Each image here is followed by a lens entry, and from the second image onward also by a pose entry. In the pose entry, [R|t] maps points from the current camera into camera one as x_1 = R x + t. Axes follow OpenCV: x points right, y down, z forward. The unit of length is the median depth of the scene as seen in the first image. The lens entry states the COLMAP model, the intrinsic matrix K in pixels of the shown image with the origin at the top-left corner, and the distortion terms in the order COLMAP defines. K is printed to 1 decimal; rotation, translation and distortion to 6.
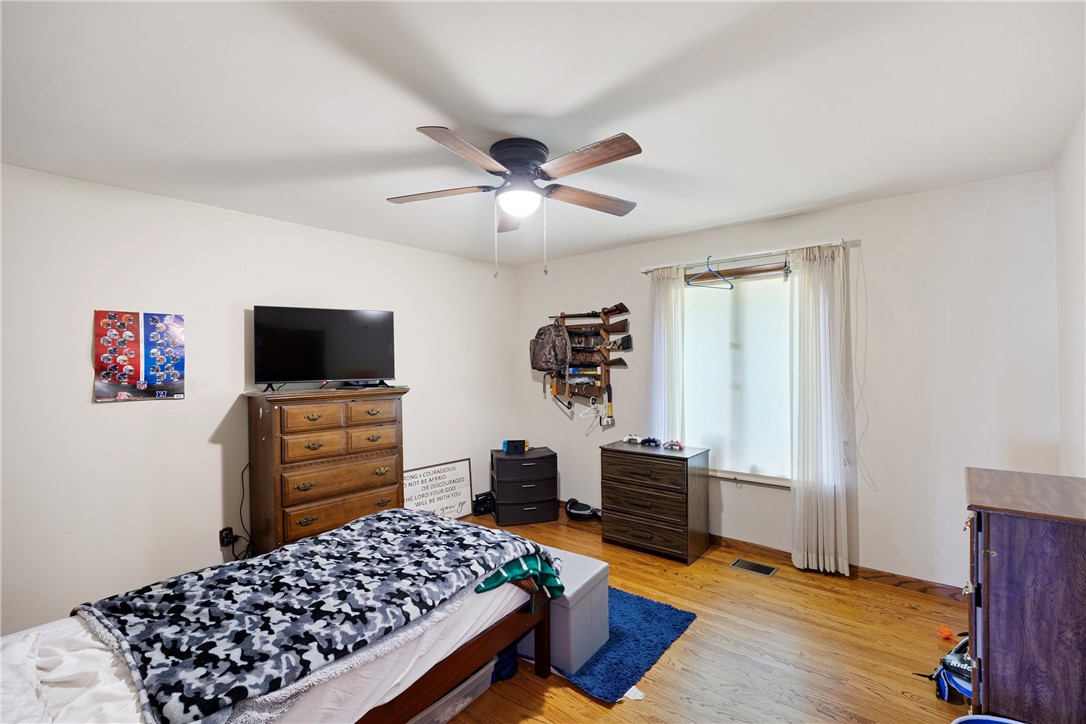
lens RADIAL K [[499.1, 0, 546.0], [0, 499.1, 363.0], [0, 0, 1]] dist [-0.003878, 0.000689]
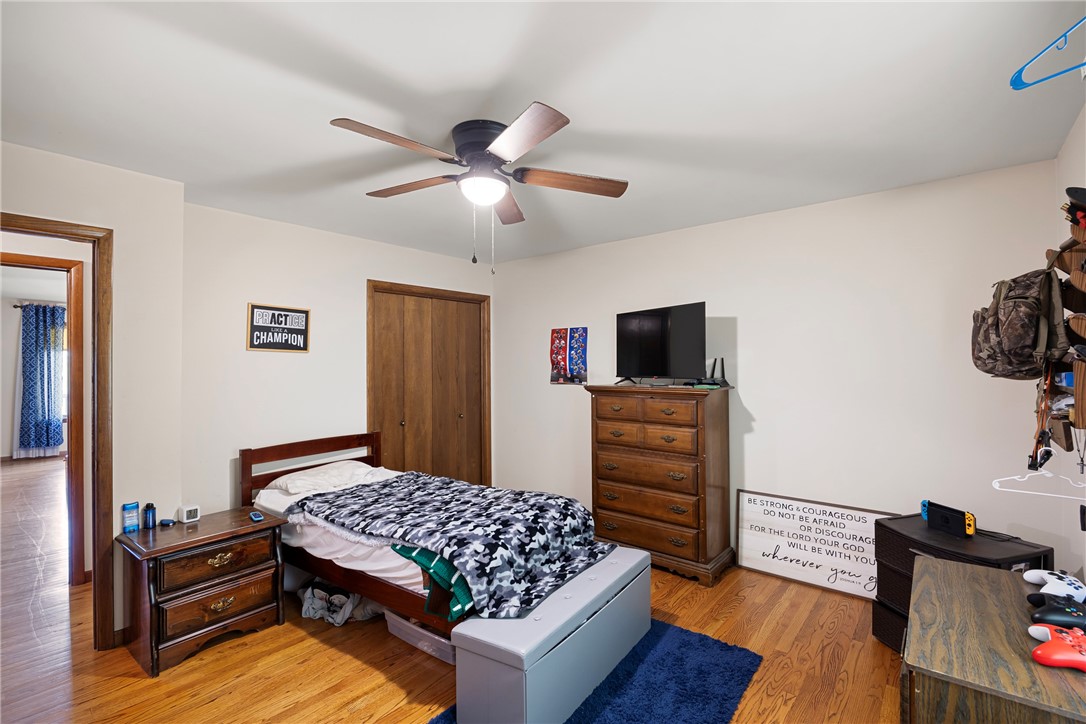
lens RADIAL K [[499.1, 0, 545.9], [0, 499.1, 362.1], [0, 0, 1]] dist [-0.003878, 0.000689]
pose [[-0.023322, 0.008142, -0.999695, 0.753164], [0.015621, 0.999848, 0.007778, -0.007605], [0.999606, -0.015435, -0.023446, 0.971261]]
